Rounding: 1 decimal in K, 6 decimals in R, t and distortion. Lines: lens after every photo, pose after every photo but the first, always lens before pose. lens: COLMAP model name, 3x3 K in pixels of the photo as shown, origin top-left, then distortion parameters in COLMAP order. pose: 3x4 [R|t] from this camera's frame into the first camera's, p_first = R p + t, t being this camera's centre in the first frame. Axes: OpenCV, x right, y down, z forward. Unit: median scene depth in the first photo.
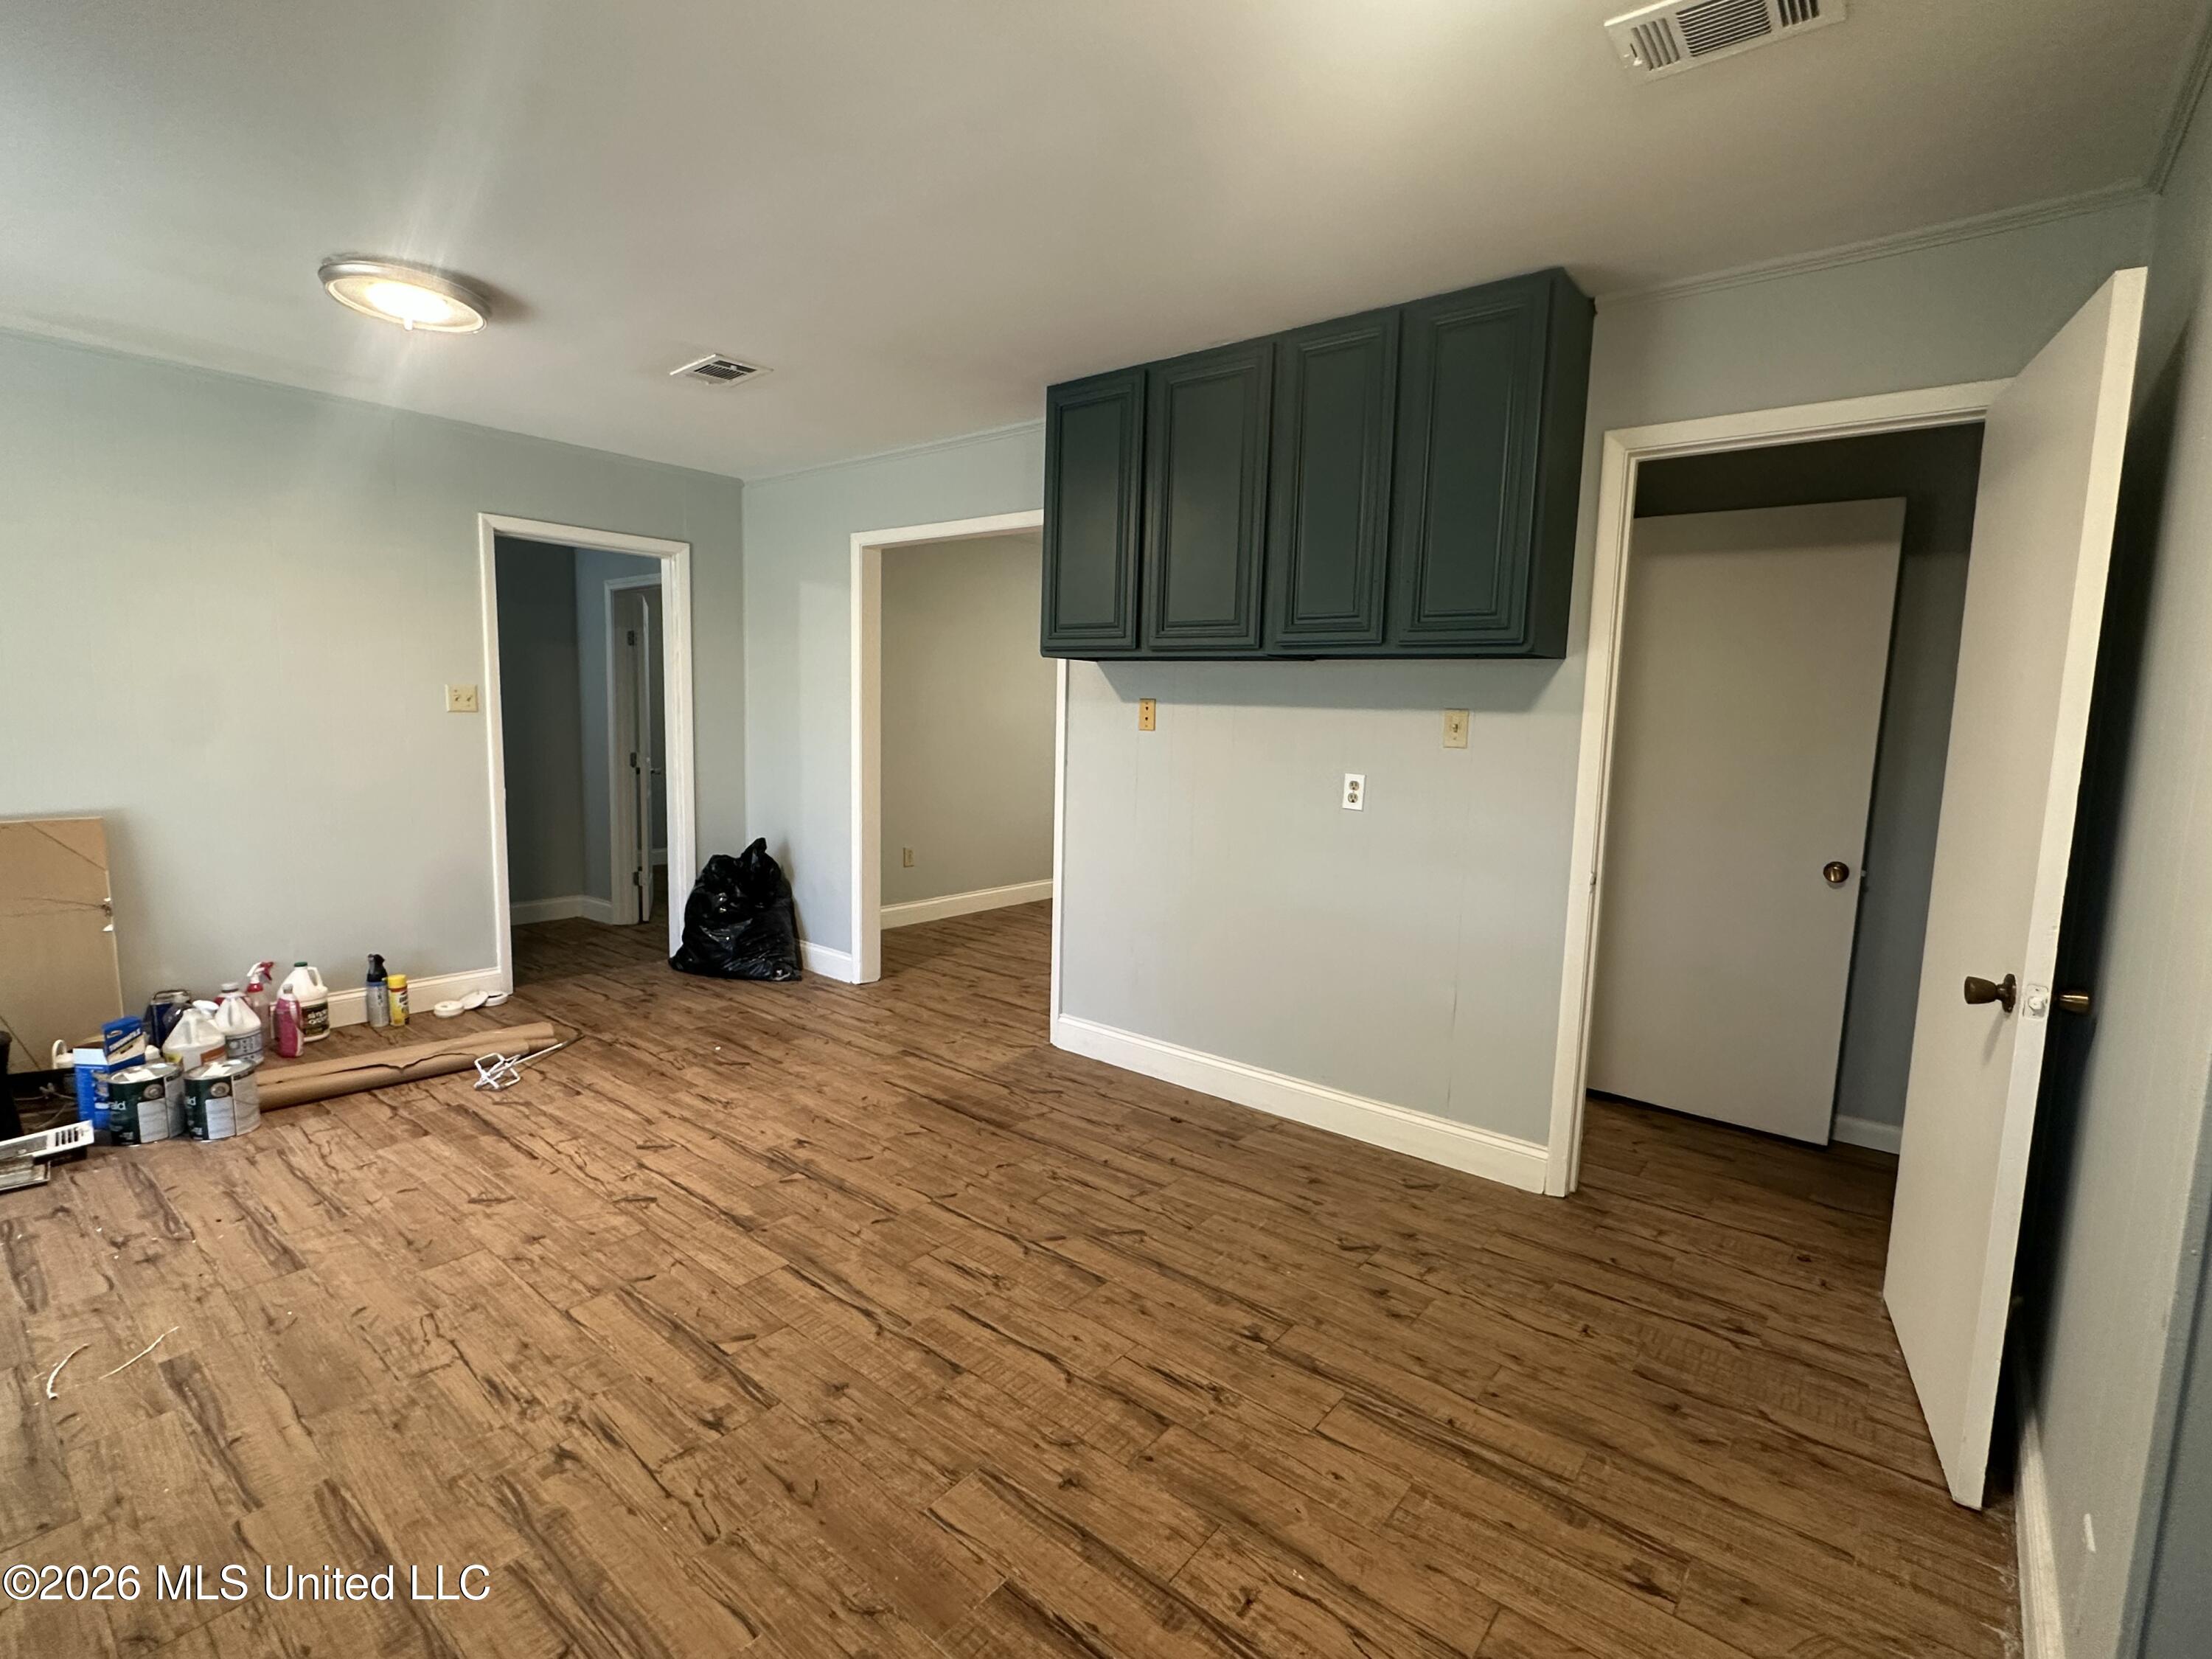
lens RADIAL K [[1028.8, 0, 1100.9], [0, 1028.8, 831.3], [0, 0, 1]] dist [-0.002962, 0.000791]
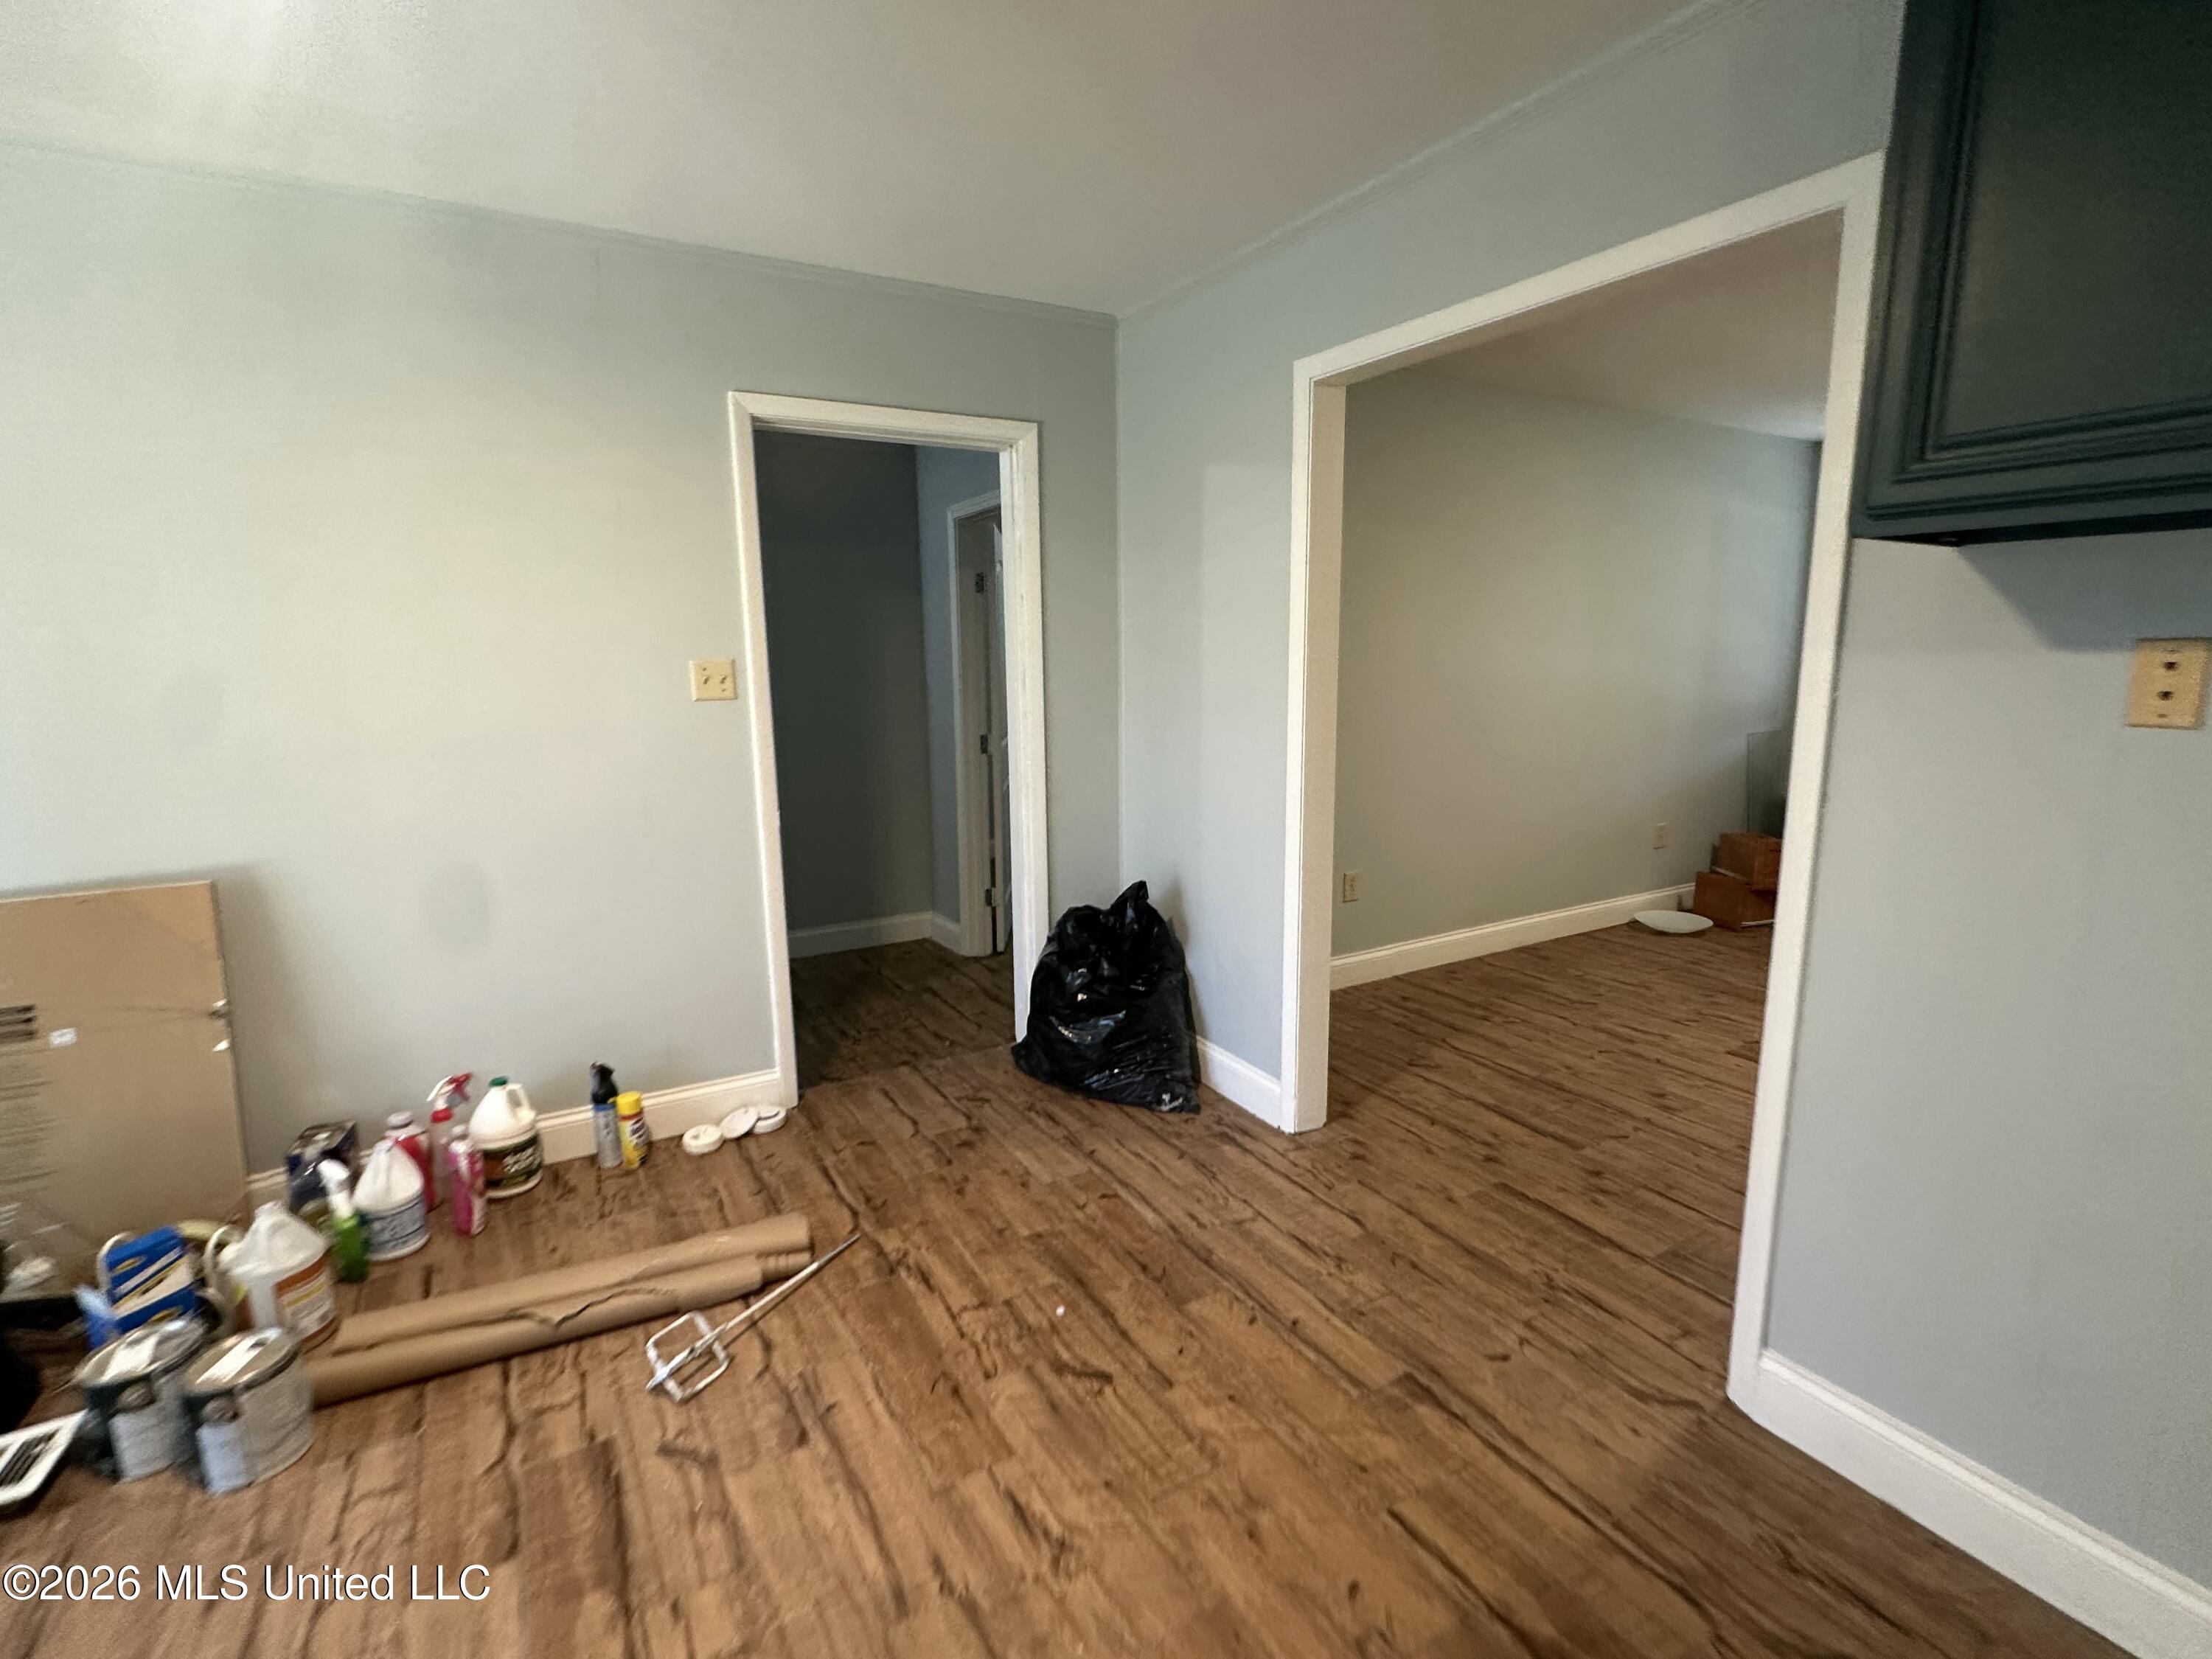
lens RADIAL K [[1028.8, 0, 1100.9], [0, 1028.8, 831.3], [0, 0, 1]] dist [-0.002962, 0.000791]
pose [[0.934618, 0.023600, -0.354869, -0.188906], [-0.004208, 0.998460, 0.055318, -0.088208], [0.355628, -0.050208, 0.933278, 0.588256]]
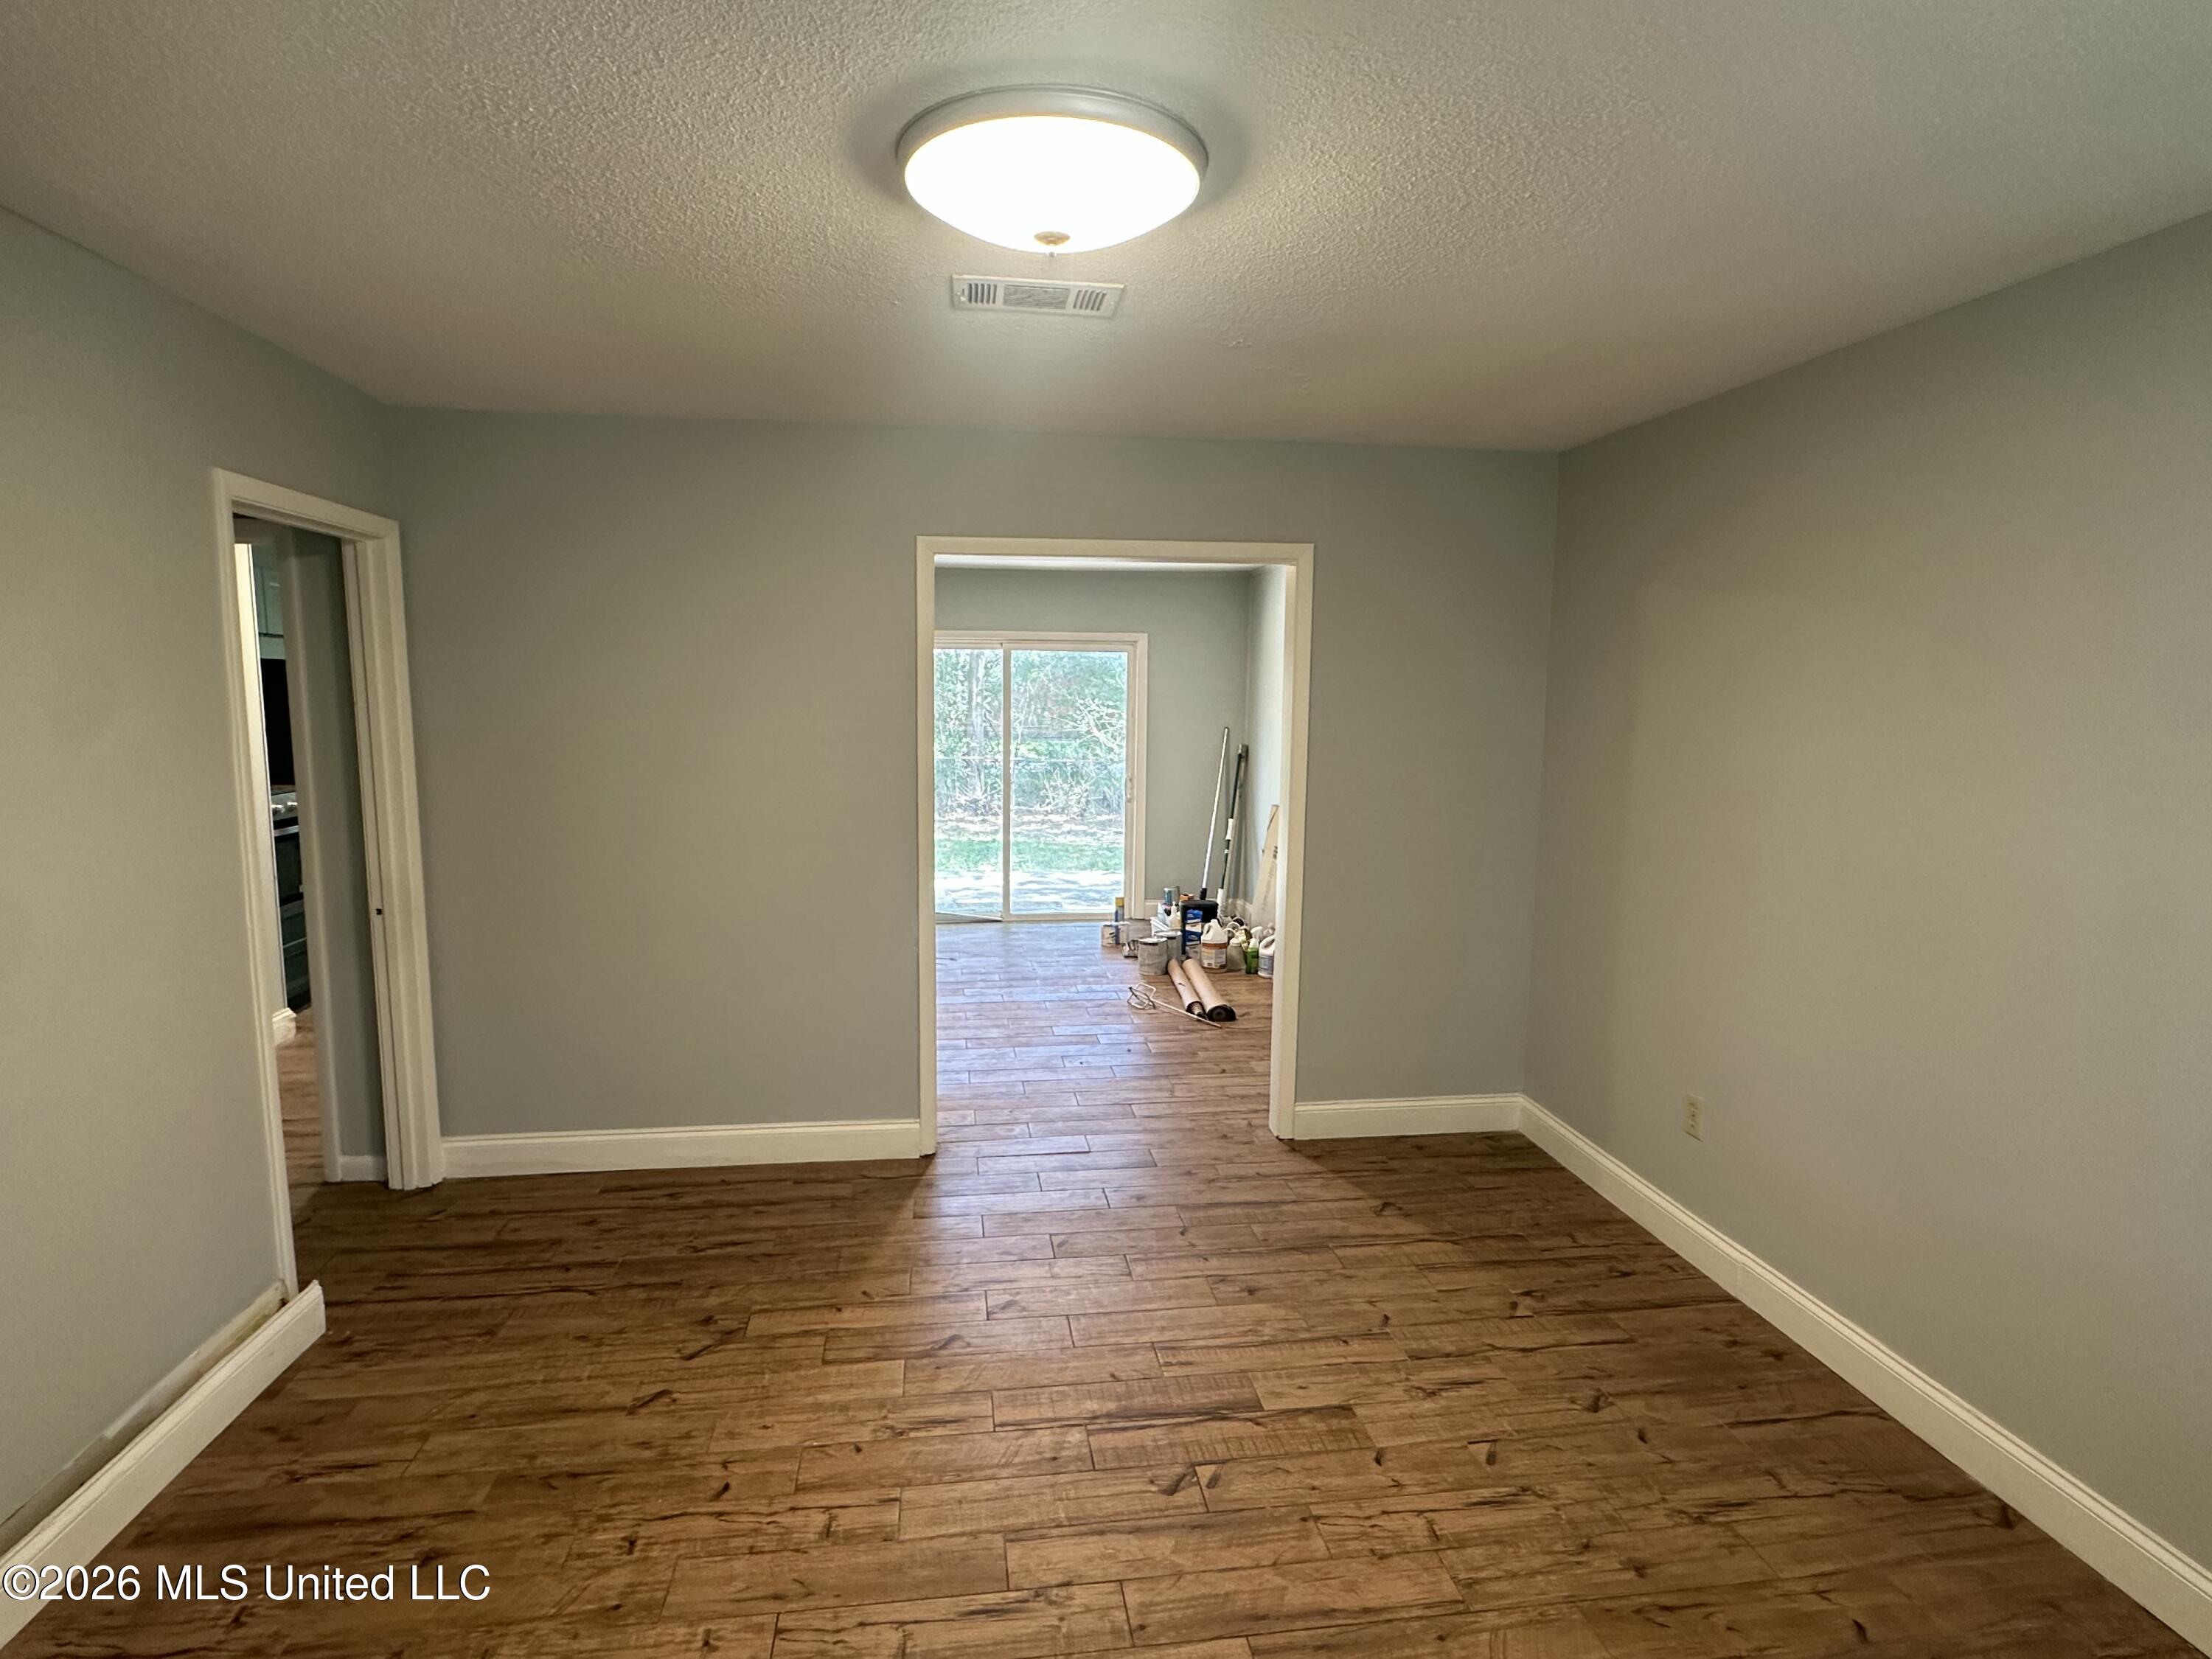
lens RADIAL K [[1152.2, 0, 1098.4], [0, 1152.2, 833.8], [0, 0, 1]] dist [-0.003332, 0.000653]
pose [[-0.677219, 0.057864, -0.733502, 0.694832], [-0.113298, 0.976813, 0.181662, -0.305203], [0.727006, 0.206129, -0.654960, 2.072870]]
